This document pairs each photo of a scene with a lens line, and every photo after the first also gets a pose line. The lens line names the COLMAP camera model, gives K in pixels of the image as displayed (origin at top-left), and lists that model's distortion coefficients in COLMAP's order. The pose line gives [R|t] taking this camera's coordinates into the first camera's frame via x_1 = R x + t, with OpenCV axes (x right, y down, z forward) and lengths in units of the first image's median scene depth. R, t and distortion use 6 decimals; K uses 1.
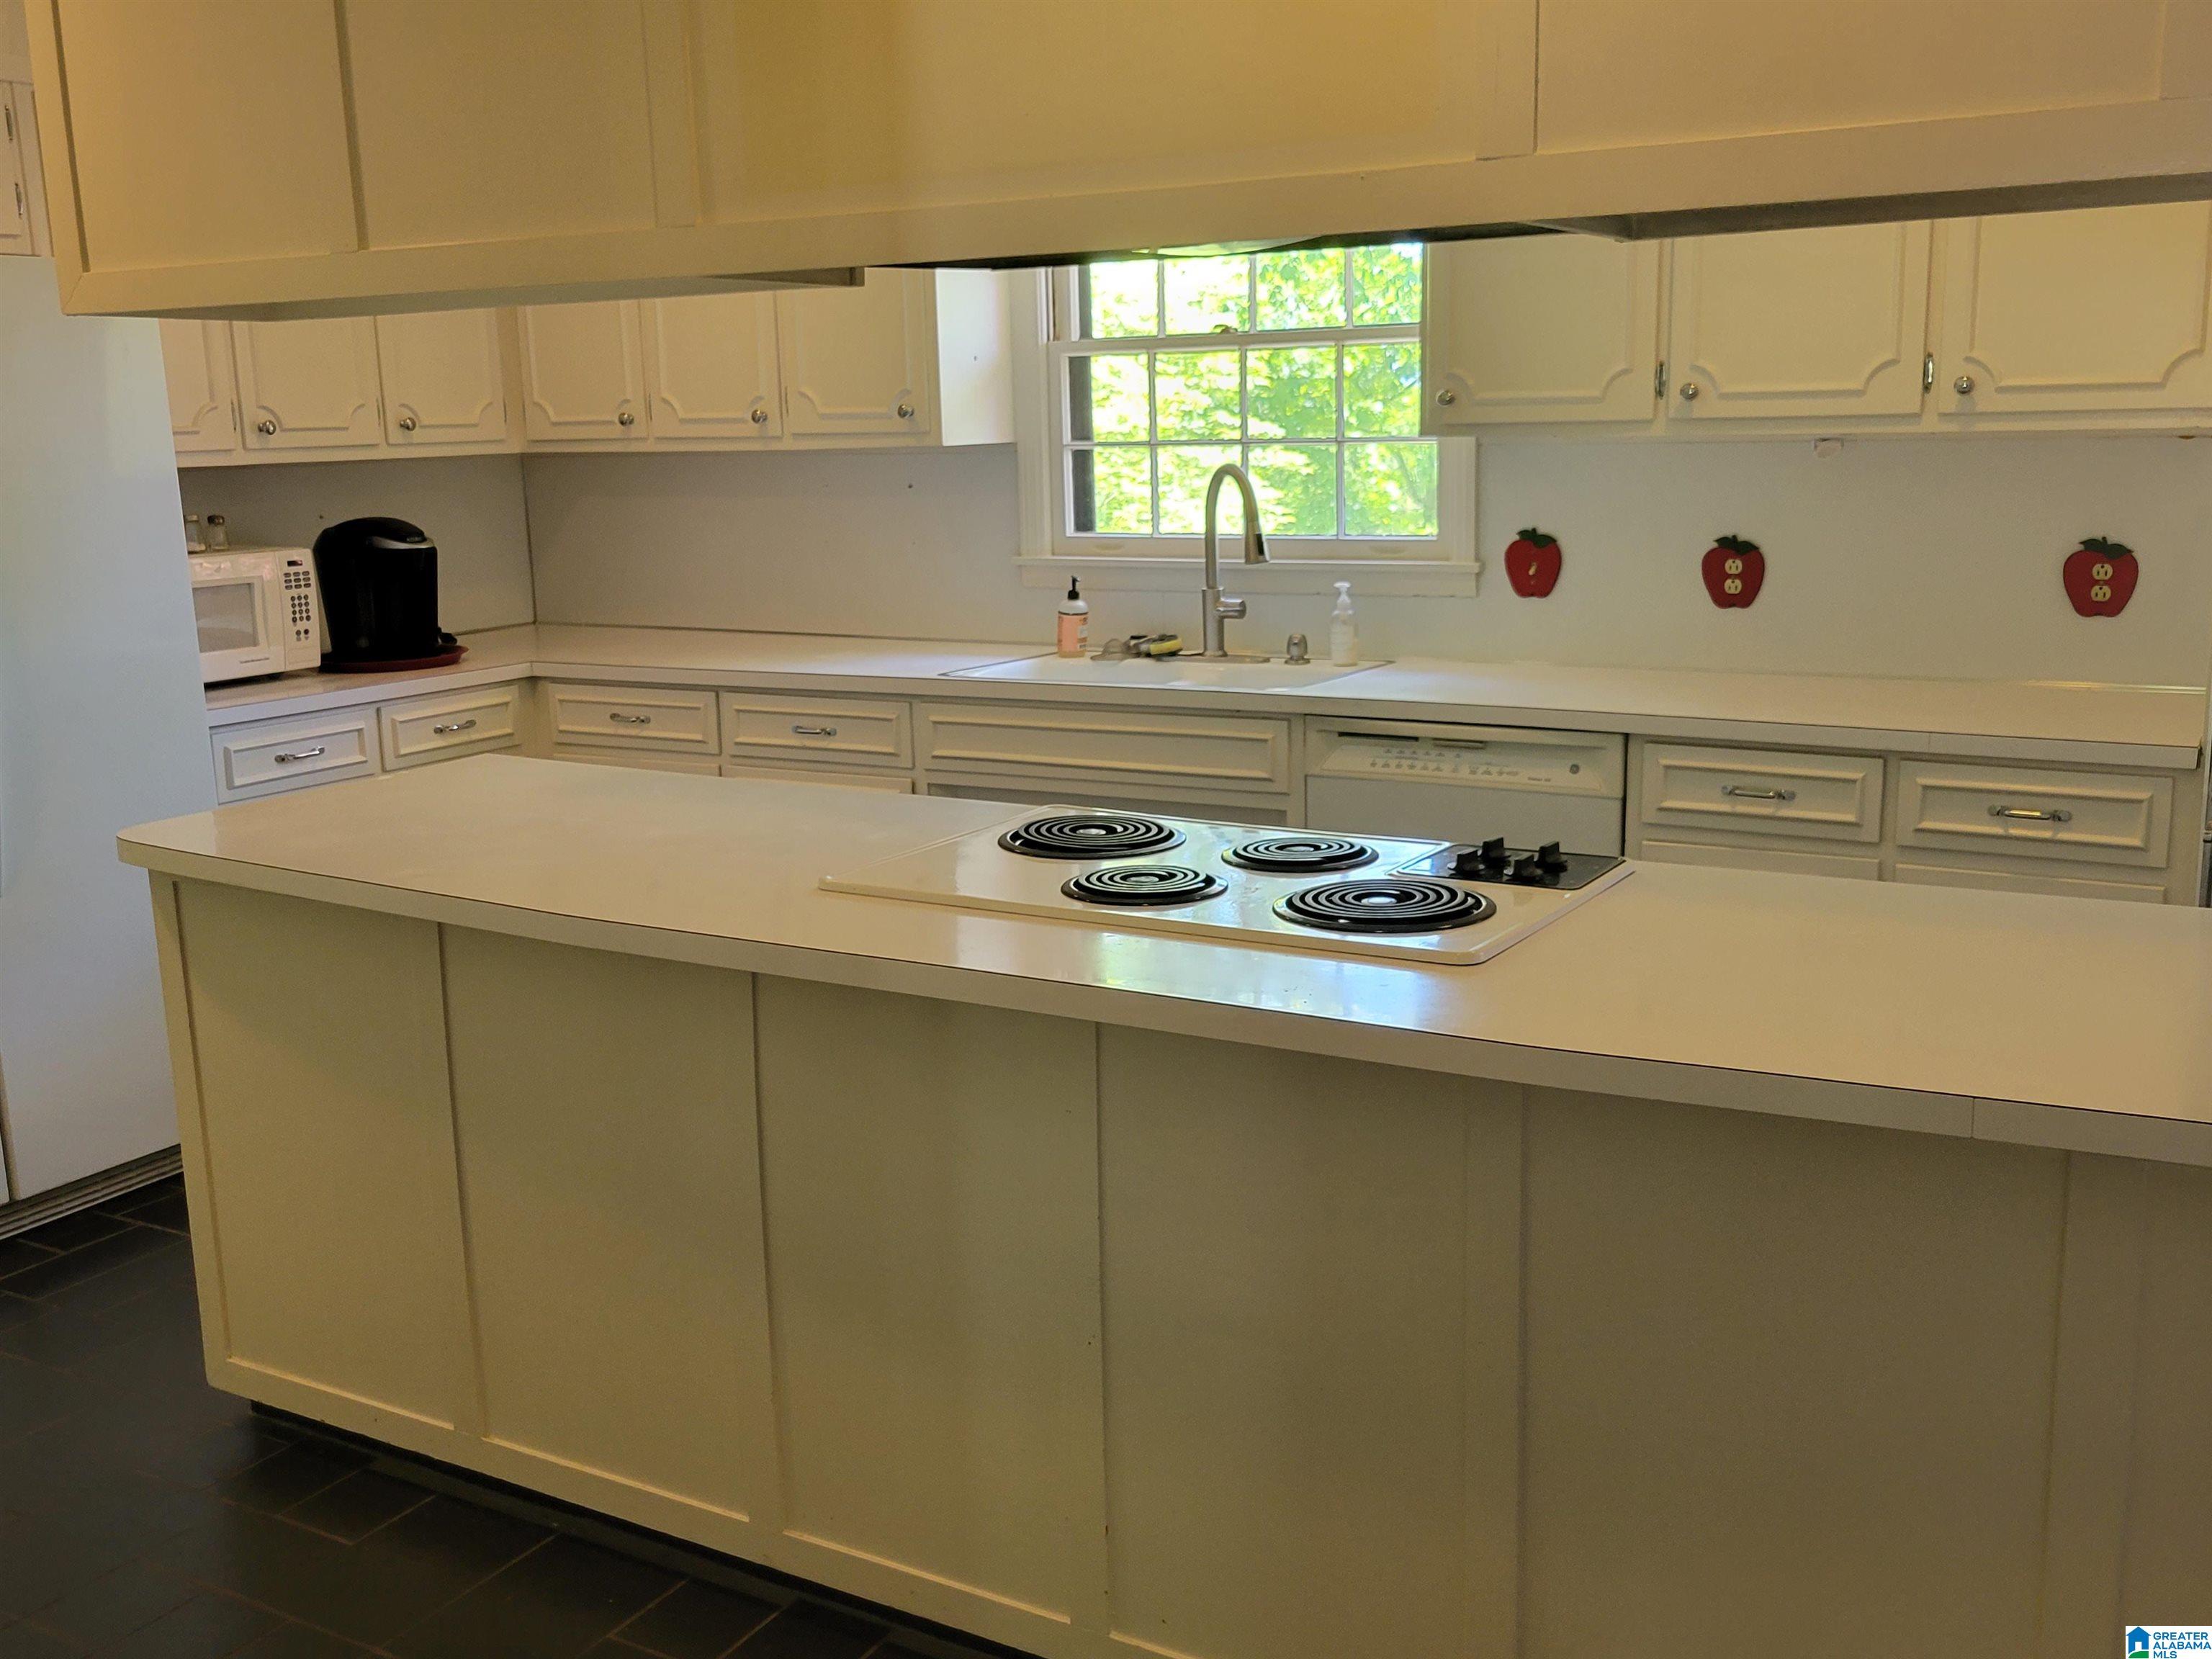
lens RADIAL K [[2128.3, 0, 1106.0], [0, 2128.3, 829.5], [0, 0, 1]] dist [0.024694, 0.001491]
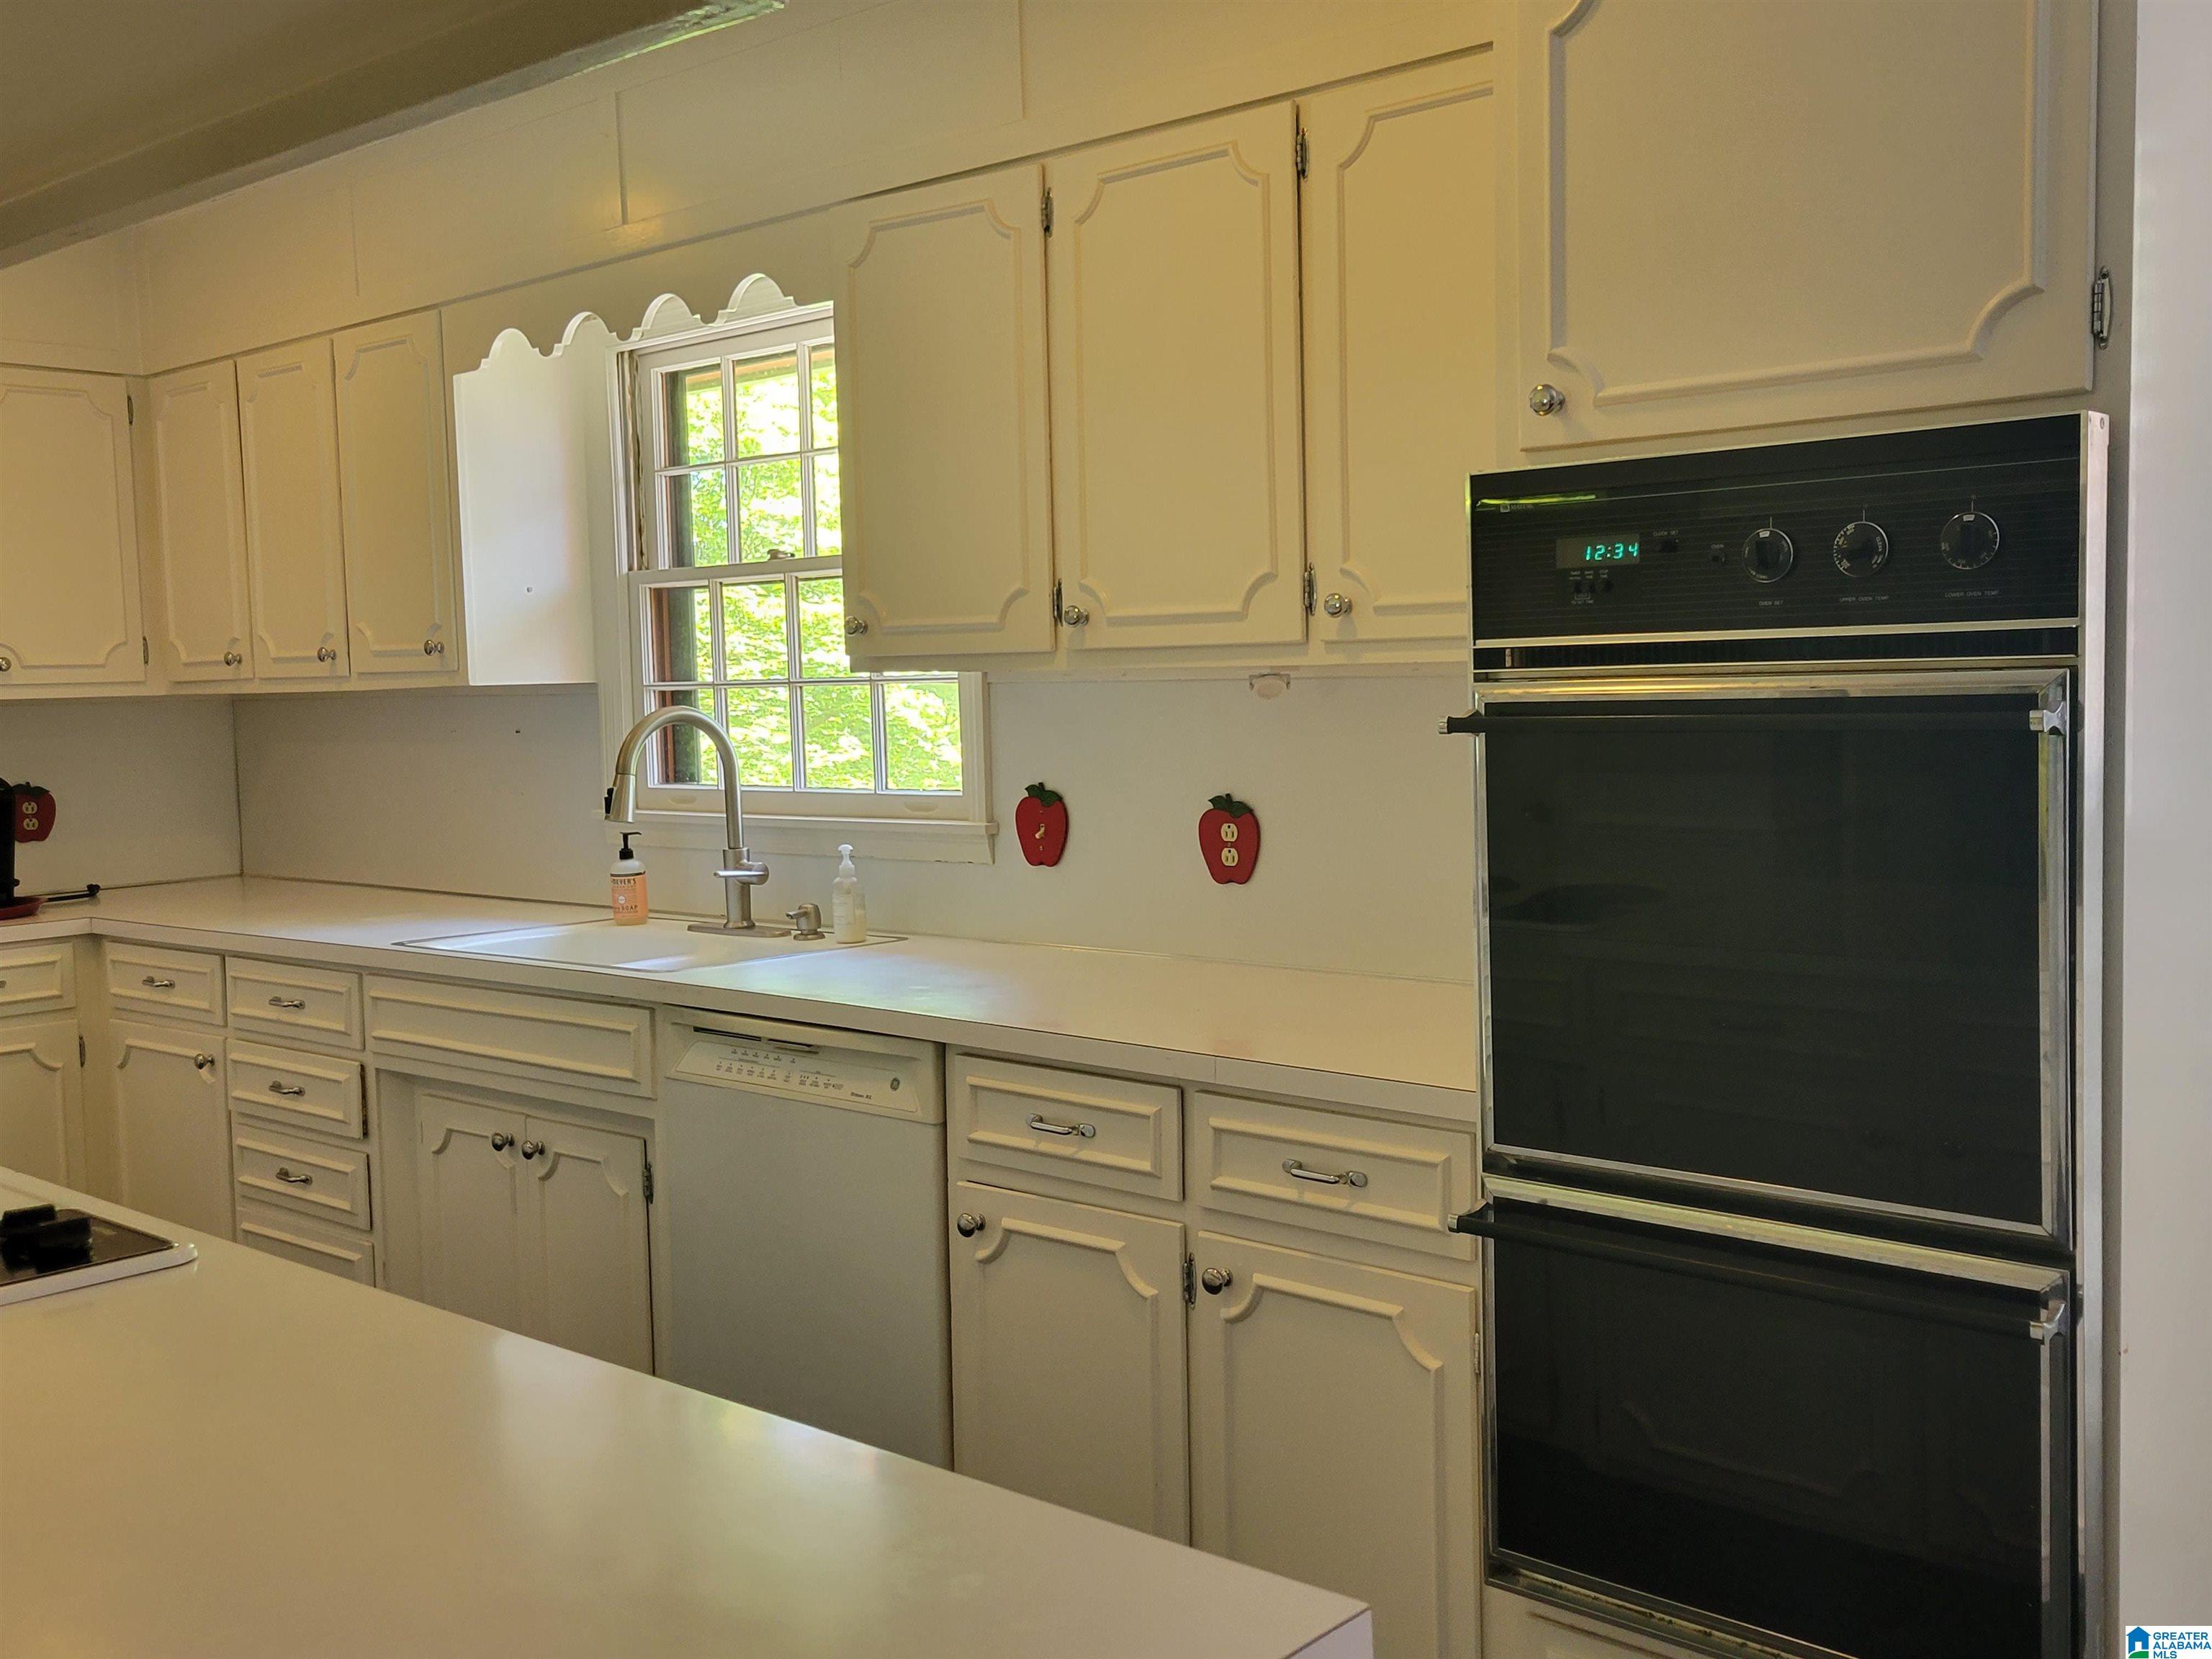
lens RADIAL K [[2128.3, 0, 1106.0], [0, 2128.3, 829.5], [0, 0, 1]] dist [0.024694, 0.001491]
pose [[0.983710, 0.012937, -0.179297, 0.369759], [-0.034098, 0.992728, -0.115447, -0.028502], [0.176500, 0.119680, 0.976998, 0.196182]]
